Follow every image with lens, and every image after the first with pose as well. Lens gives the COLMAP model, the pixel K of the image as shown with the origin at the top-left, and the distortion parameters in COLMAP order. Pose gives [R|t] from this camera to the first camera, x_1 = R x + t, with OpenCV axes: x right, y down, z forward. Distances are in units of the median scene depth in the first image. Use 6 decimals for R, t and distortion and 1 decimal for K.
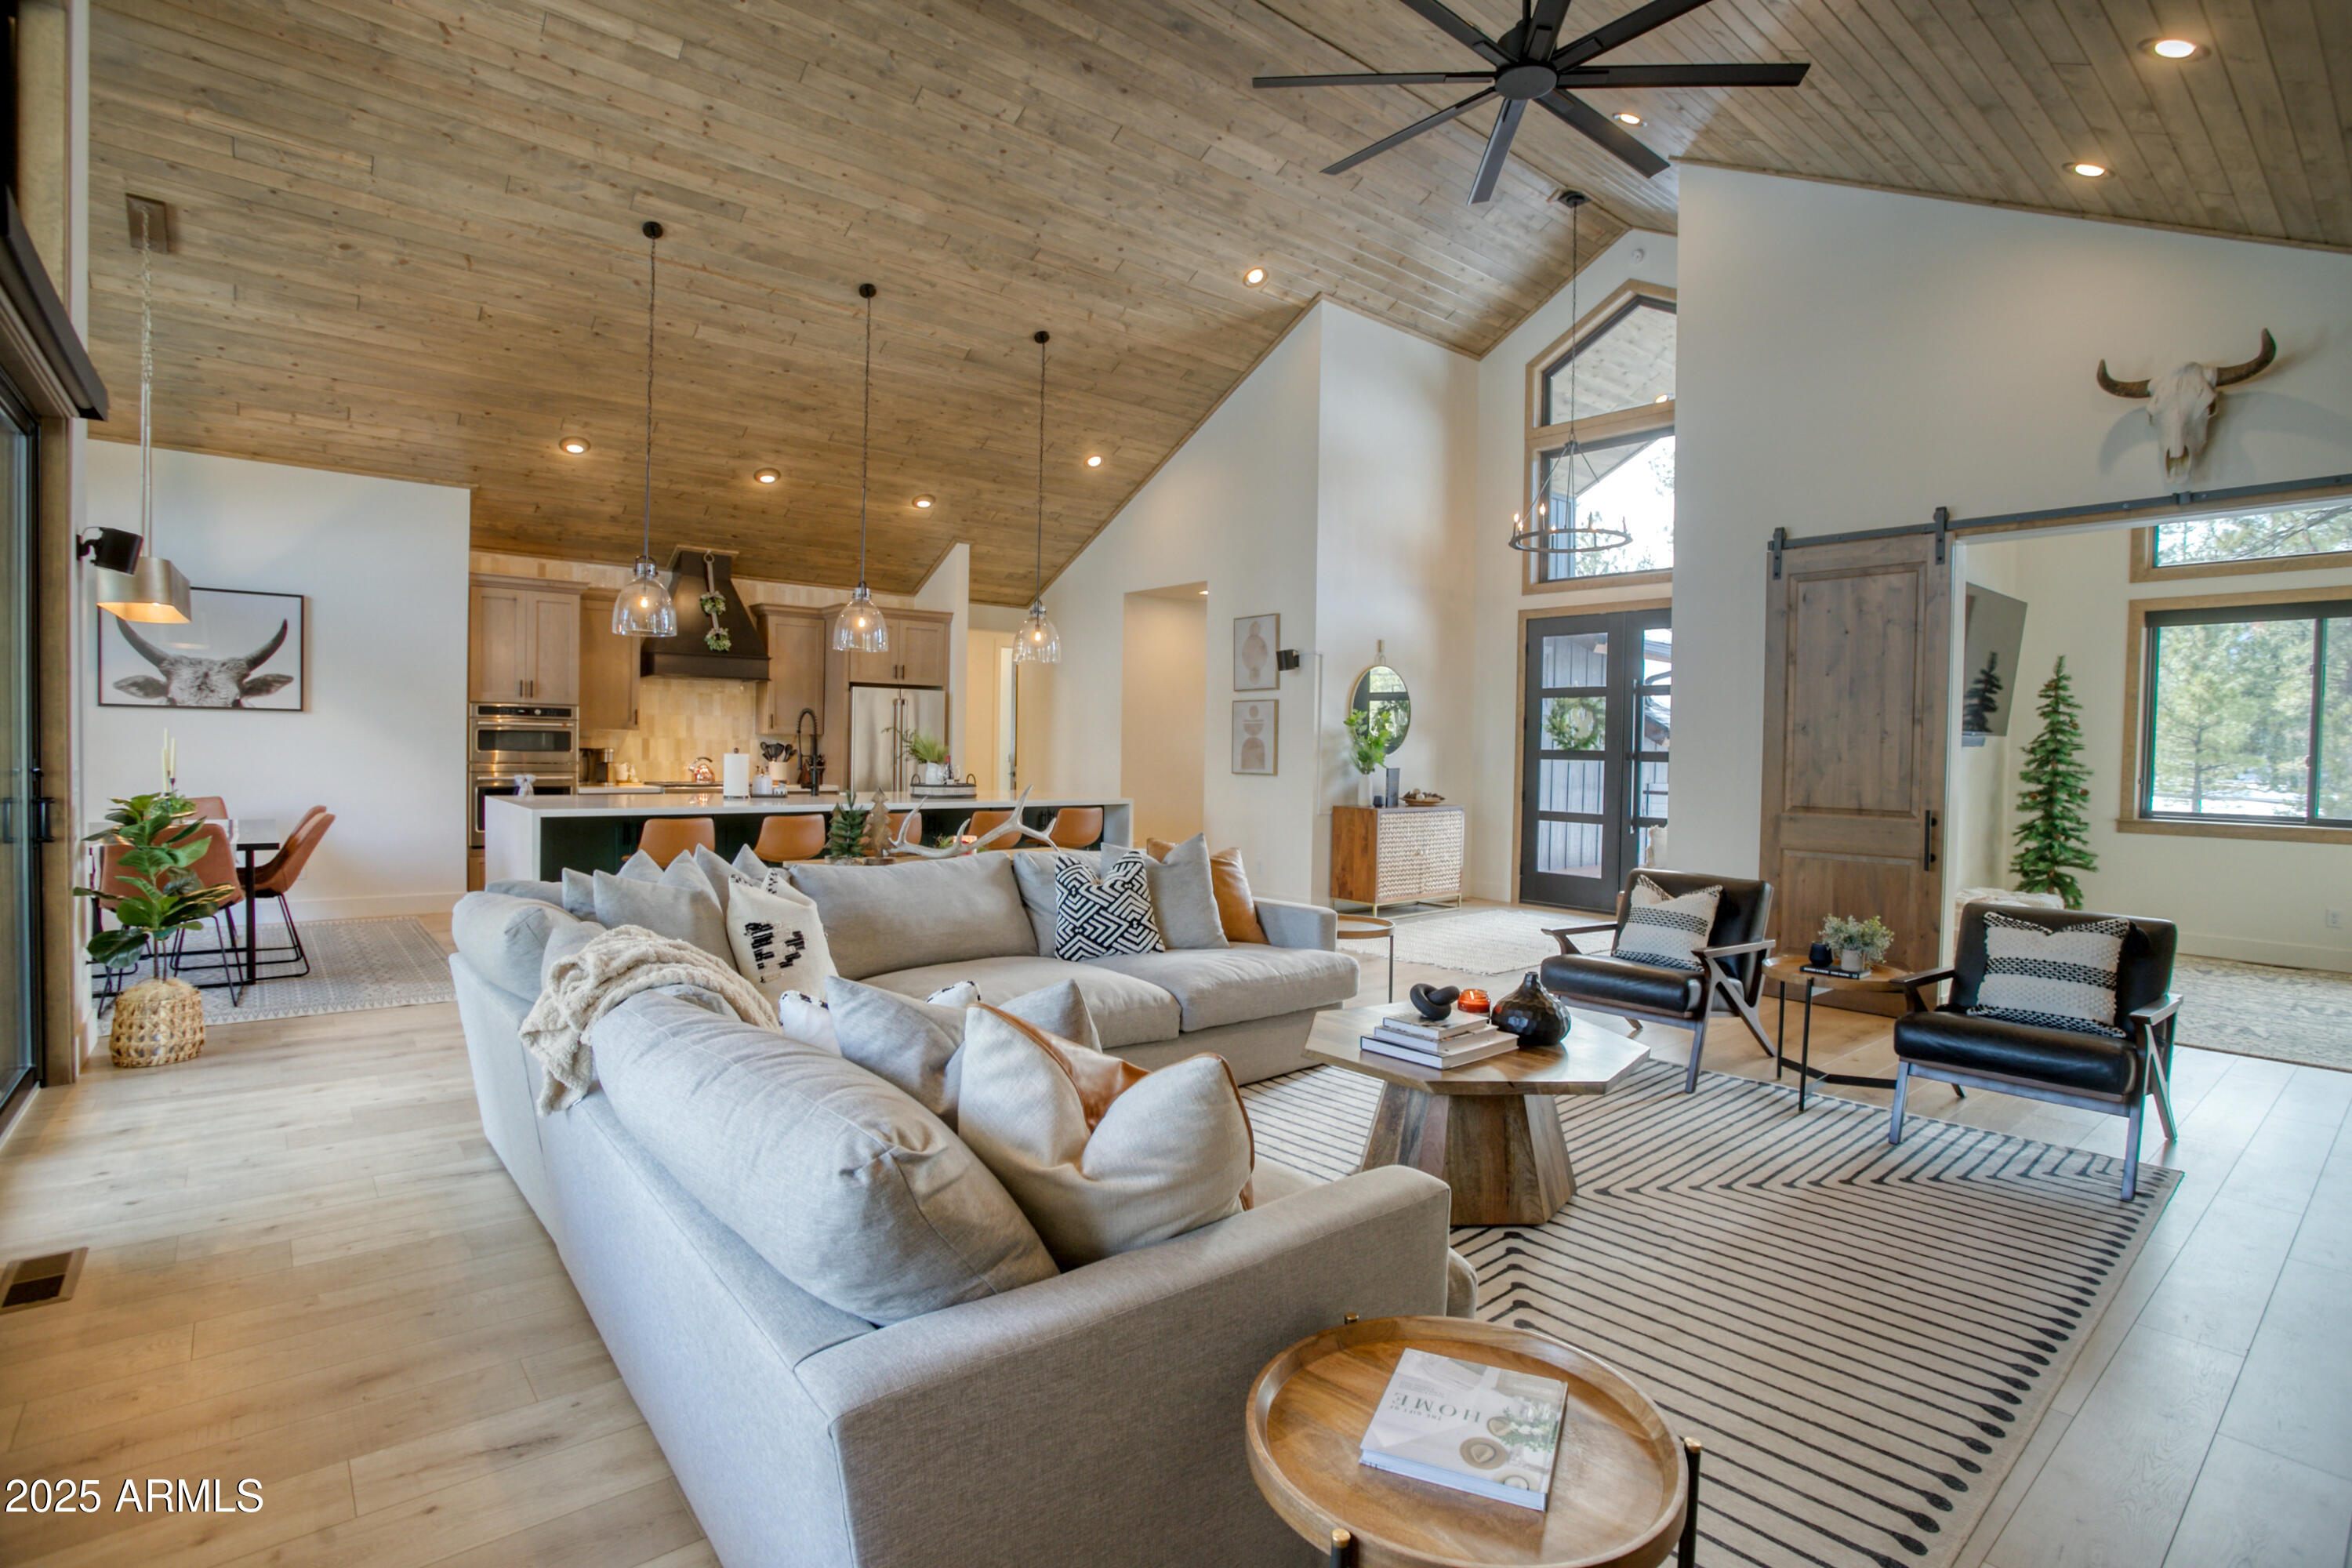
lens RADIAL K [[1160.6, 0, 1169.1], [0, 1160.6, 767.4], [0, 0, 1]] dist [-0.028719, 0.006379]
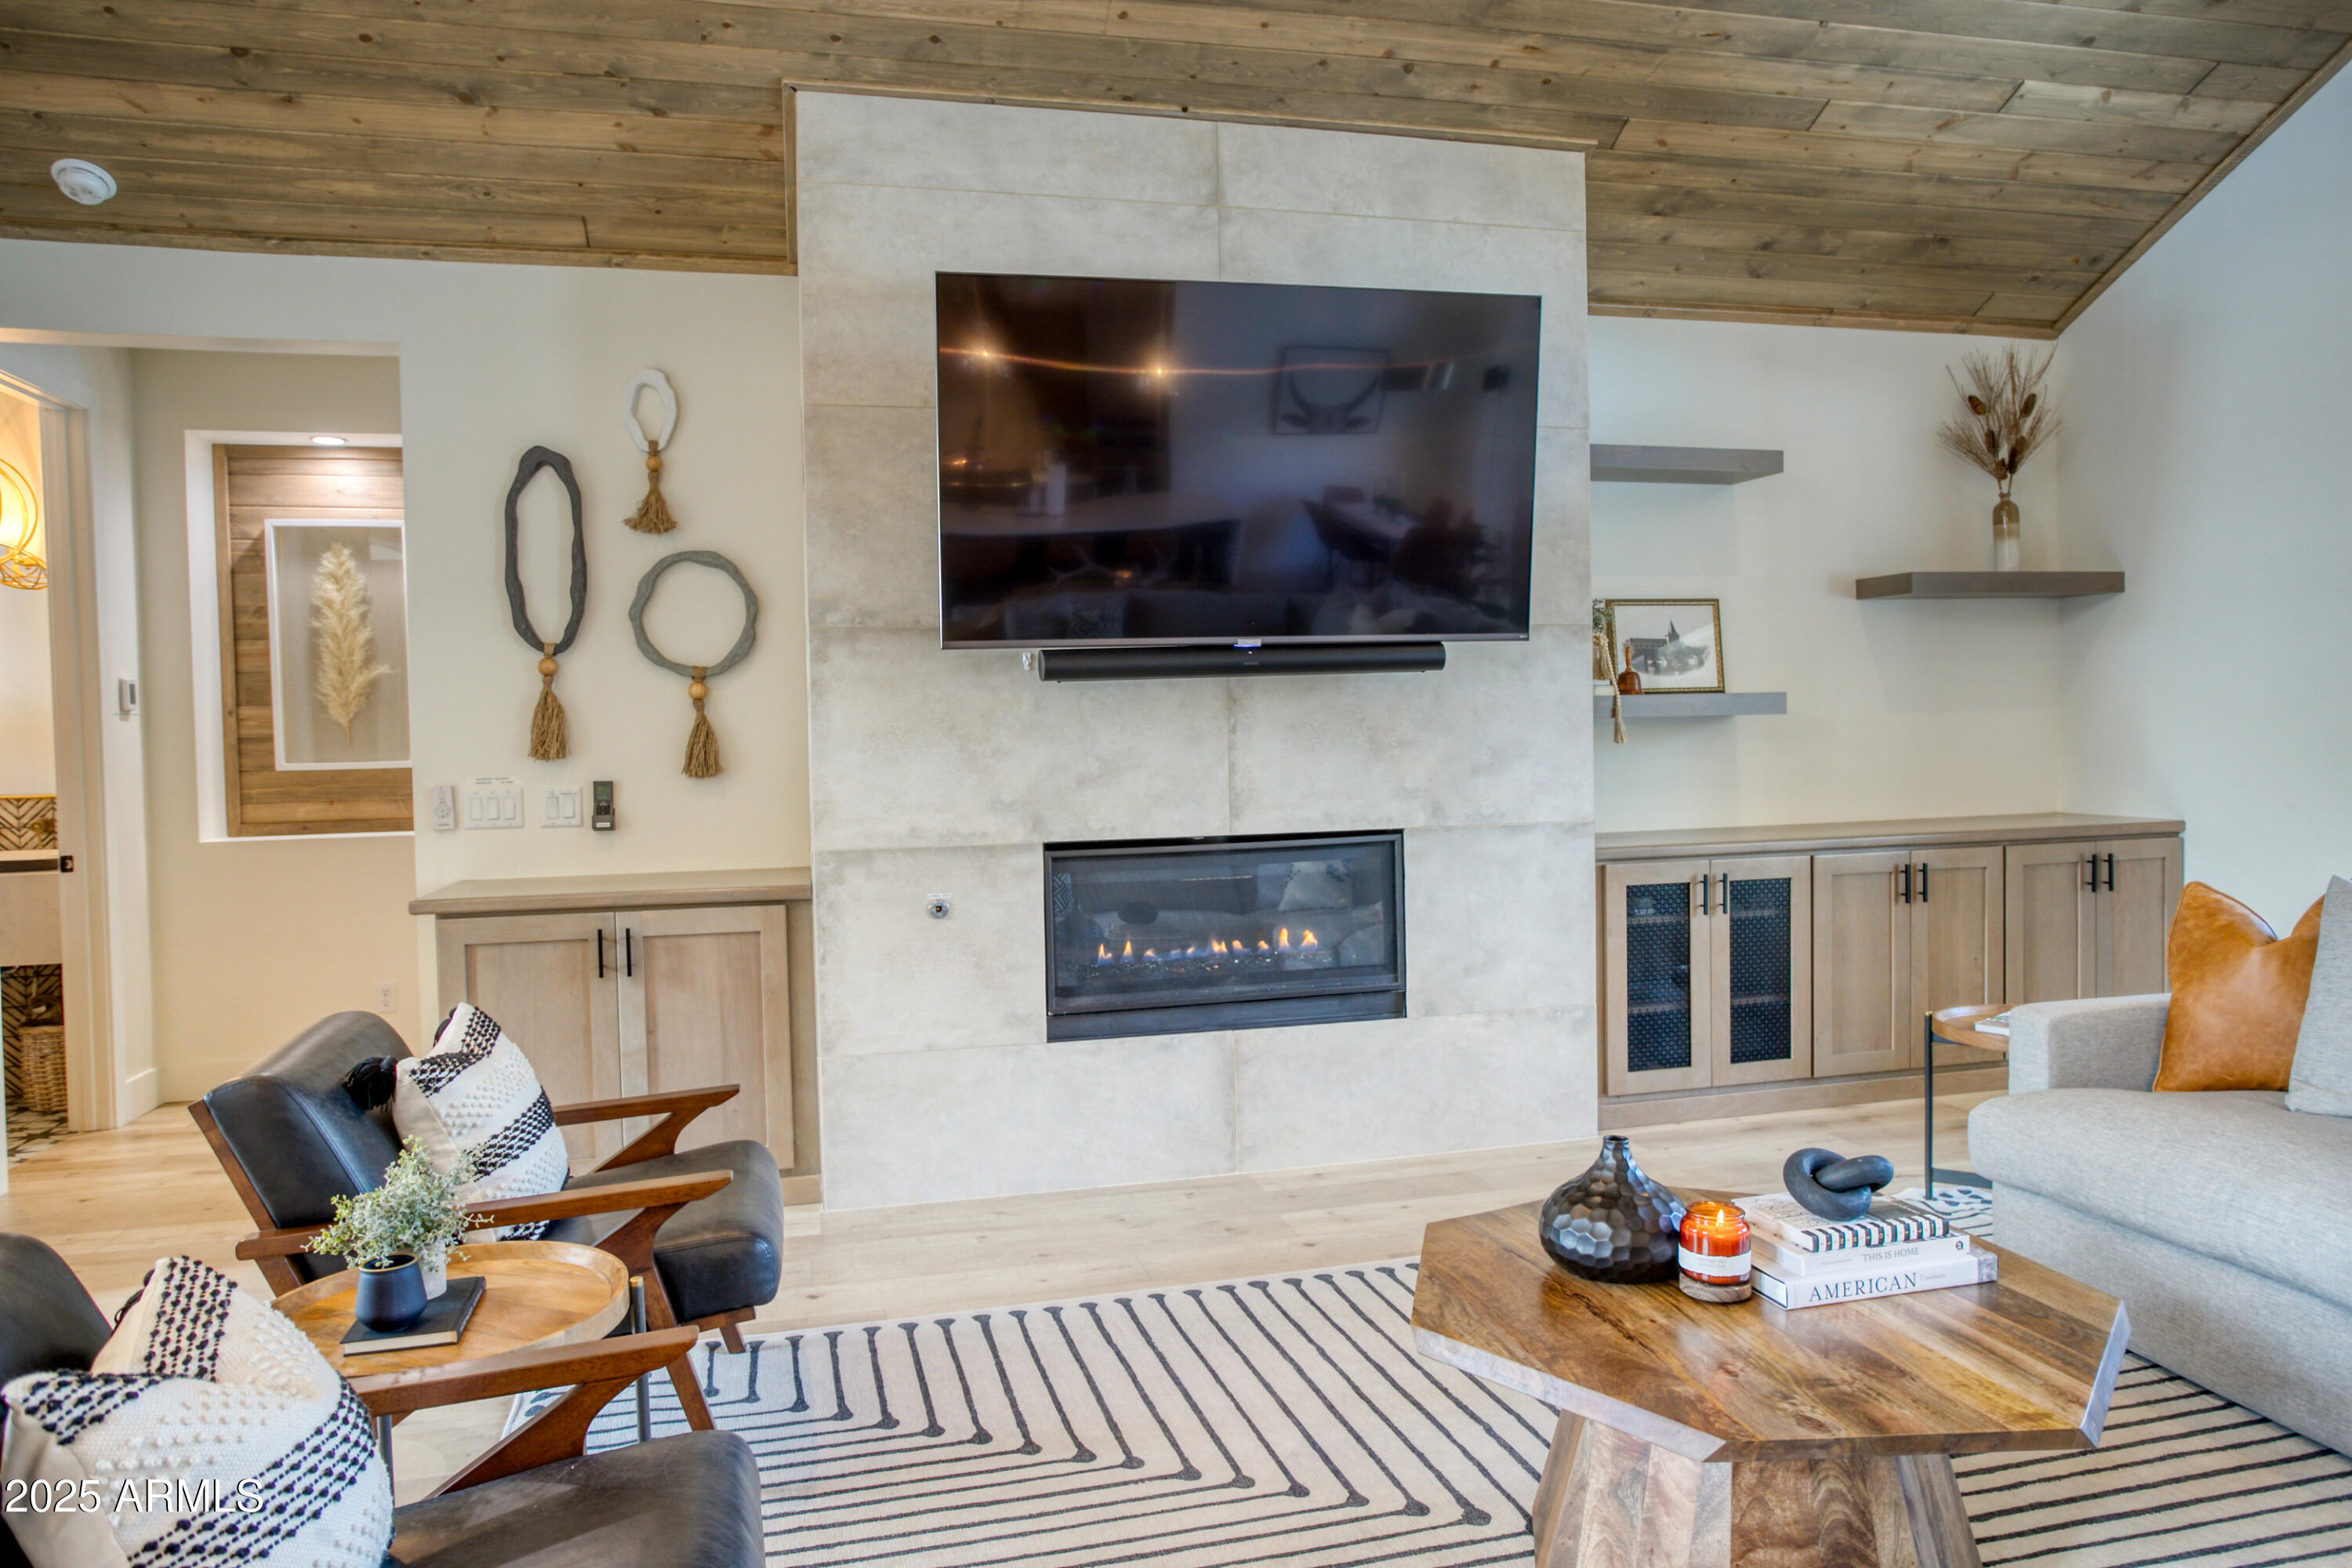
lens RADIAL K [[1540.3, 0, 1187.4], [0, 1540.3, 771.5], [0, 0, 1]] dist [-0.014381, 0.017047]
pose [[-0.909238, -0.013046, 0.416073, 0.082874], [0.011143, 0.998388, 0.055655, -0.011255], [-0.416128, 0.055240, -0.907626, 0.698084]]
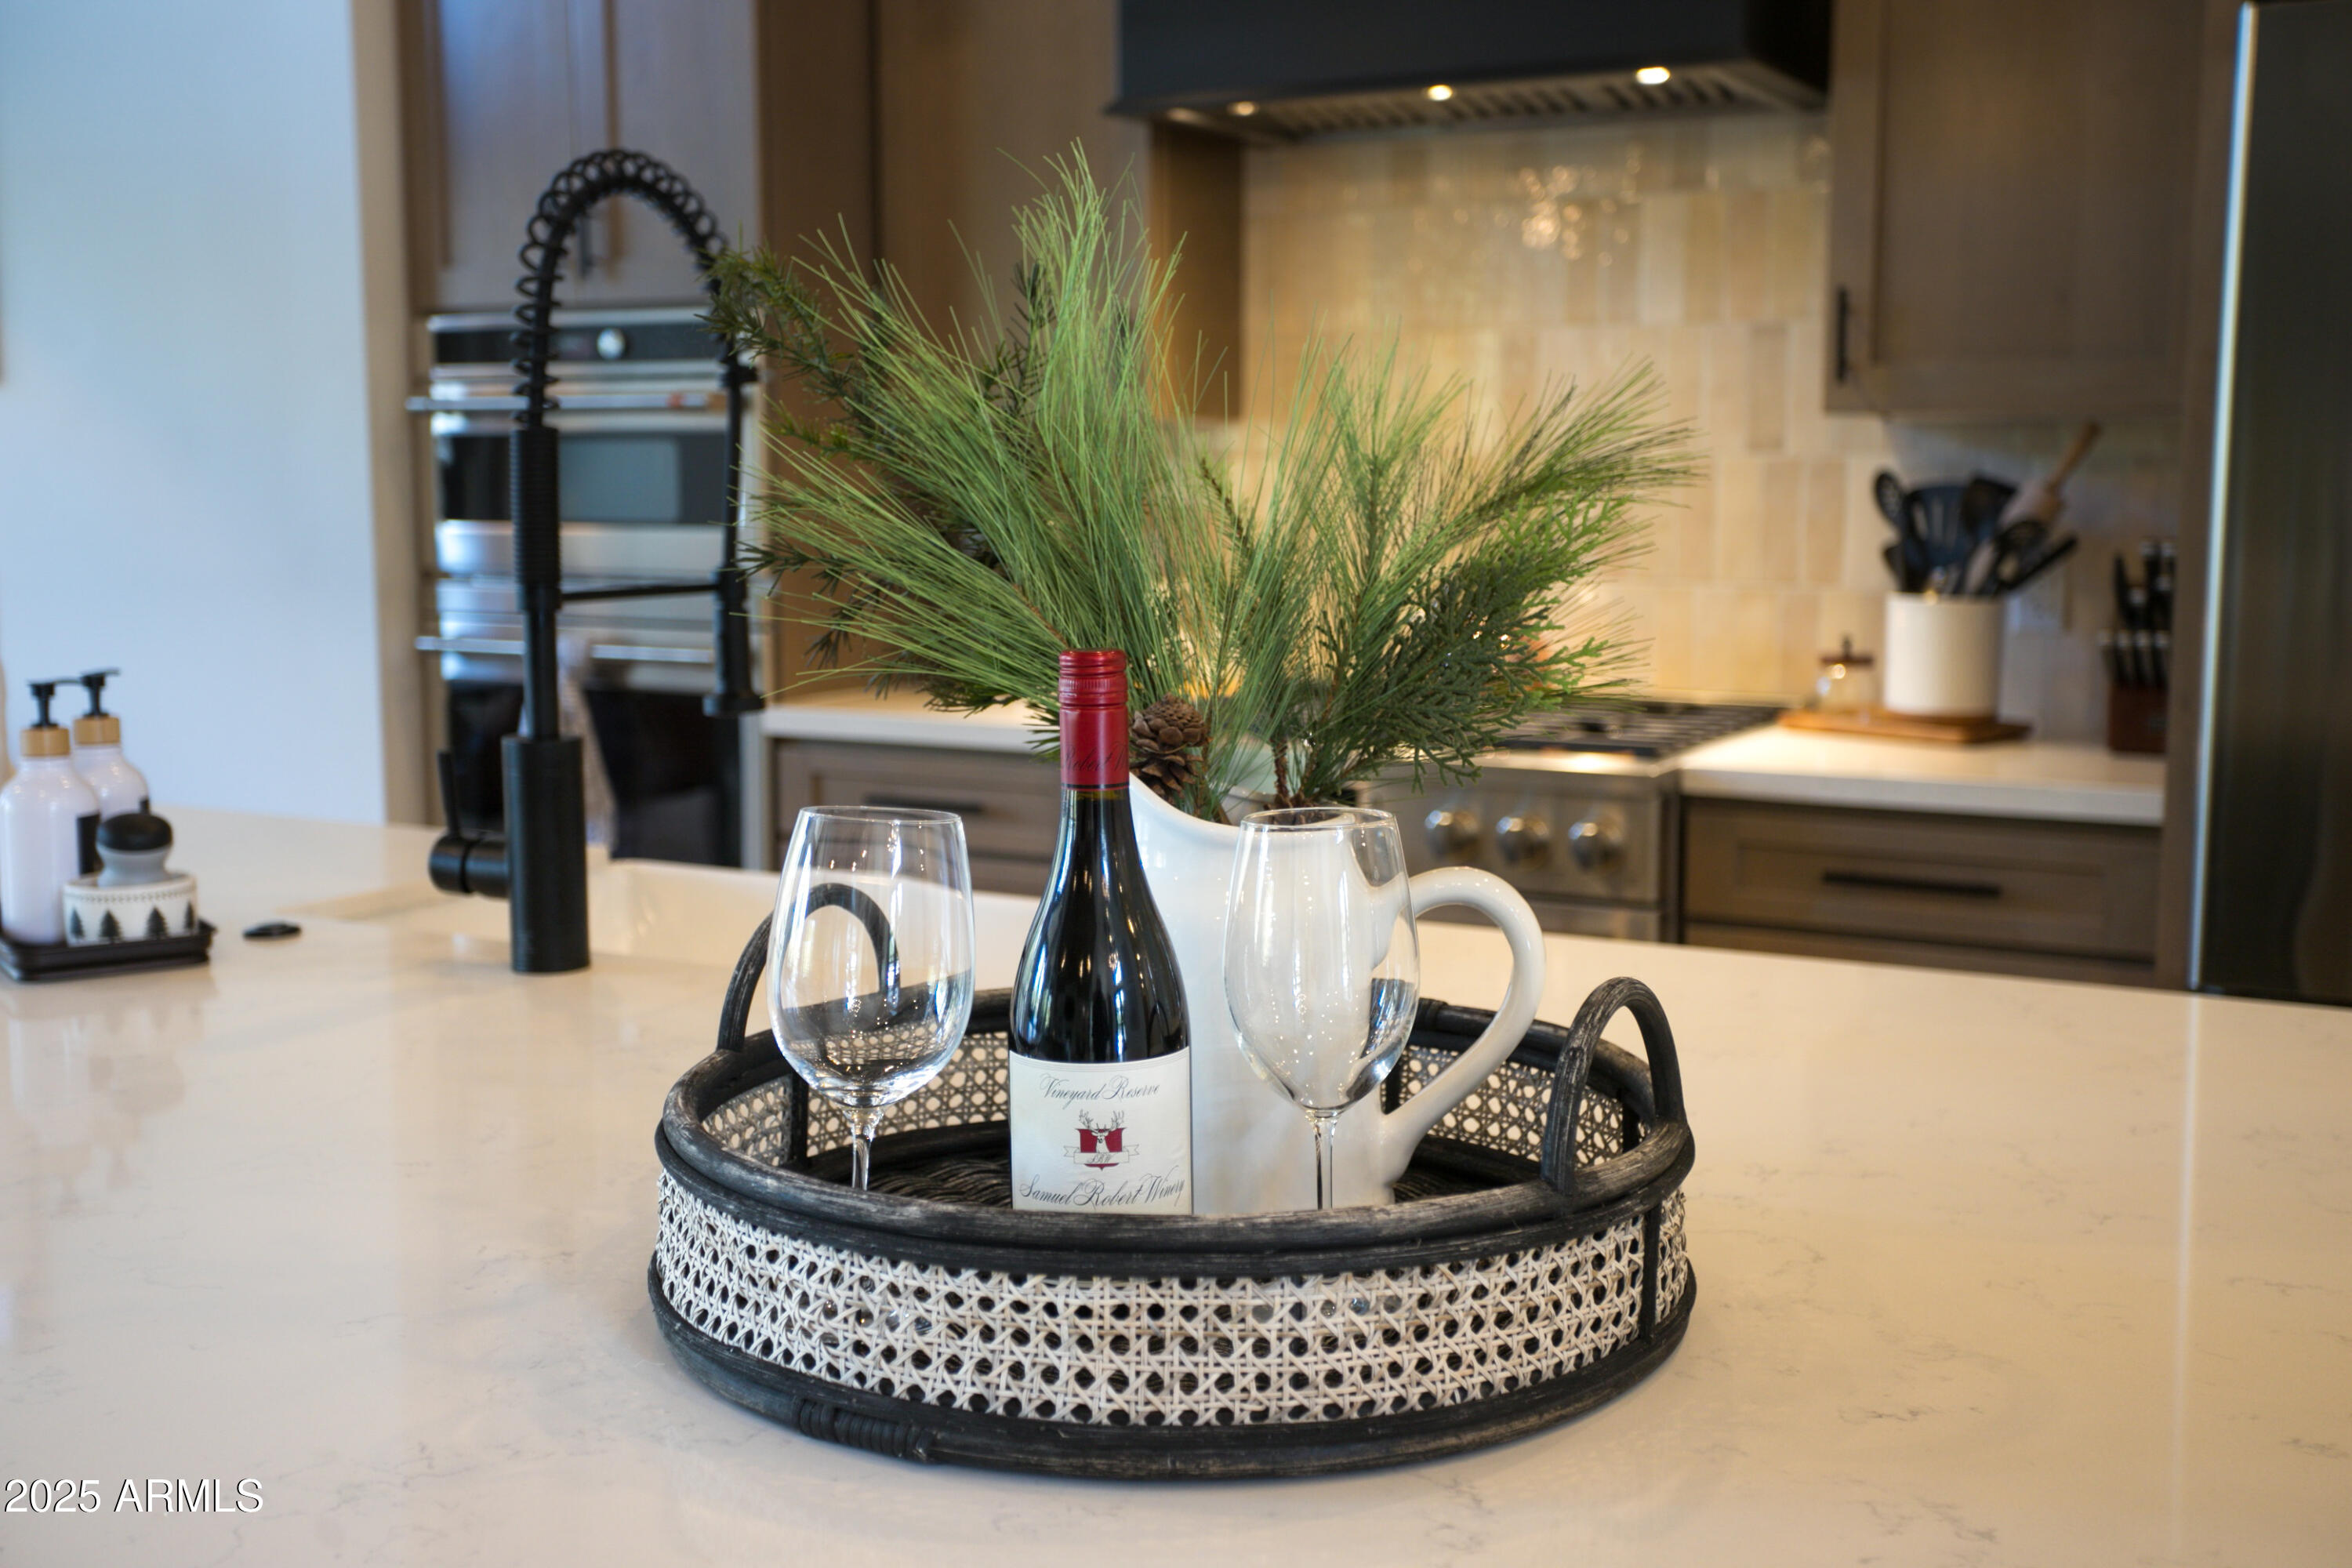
lens RADIAL K [[2579.7, 0, 1224.7], [0, 2579.7, 807.1], [0, 0, 1]] dist [0.083366, 0.000000]
pose [[0.371061, 0.105127, -0.922638, -0.058391], [-0.011200, 0.994006, 0.108754, -0.017082], [0.928541, -0.030021, 0.370015, 0.953045]]
